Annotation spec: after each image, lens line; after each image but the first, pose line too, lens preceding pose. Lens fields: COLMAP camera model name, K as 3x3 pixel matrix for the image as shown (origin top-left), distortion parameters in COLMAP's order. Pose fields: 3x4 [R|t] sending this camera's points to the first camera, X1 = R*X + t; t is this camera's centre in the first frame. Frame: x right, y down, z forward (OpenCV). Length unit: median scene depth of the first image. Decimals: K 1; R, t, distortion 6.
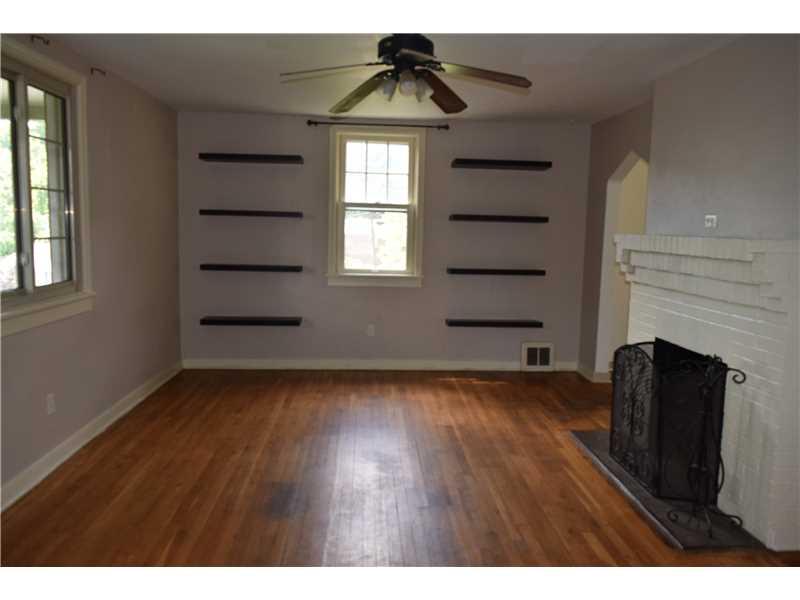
lens RADIAL K [[643.4, 0, 400.0], [0, 643.4, 300.0], [0, 0, 1]] dist [-0.000362, 0.007600]
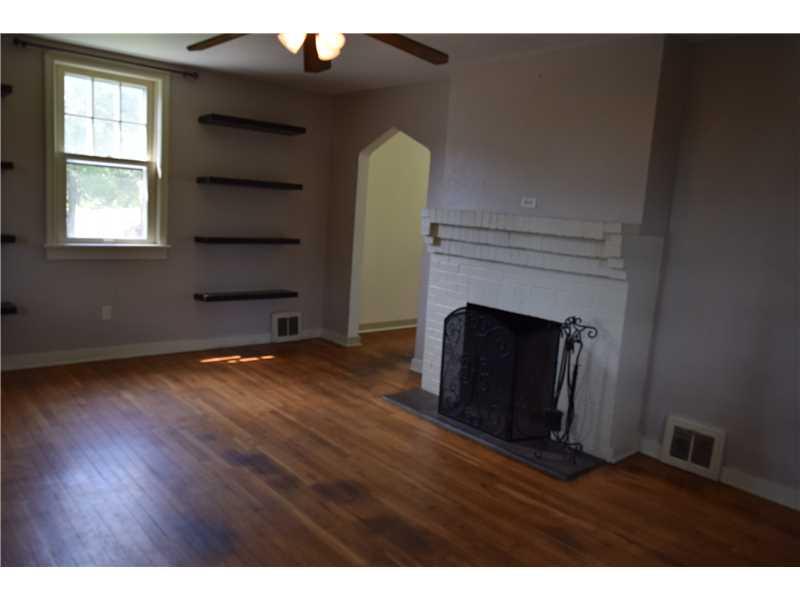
lens RADIAL K [[643.4, 0, 400.0], [0, 643.4, 300.0], [0, 0, 1]] dist [-0.000362, 0.007600]
pose [[0.789938, -0.062632, 0.609979, -0.259289], [0.022923, 0.997091, 0.072694, -0.021151], [-0.612758, -0.043441, 0.789076, 0.124597]]
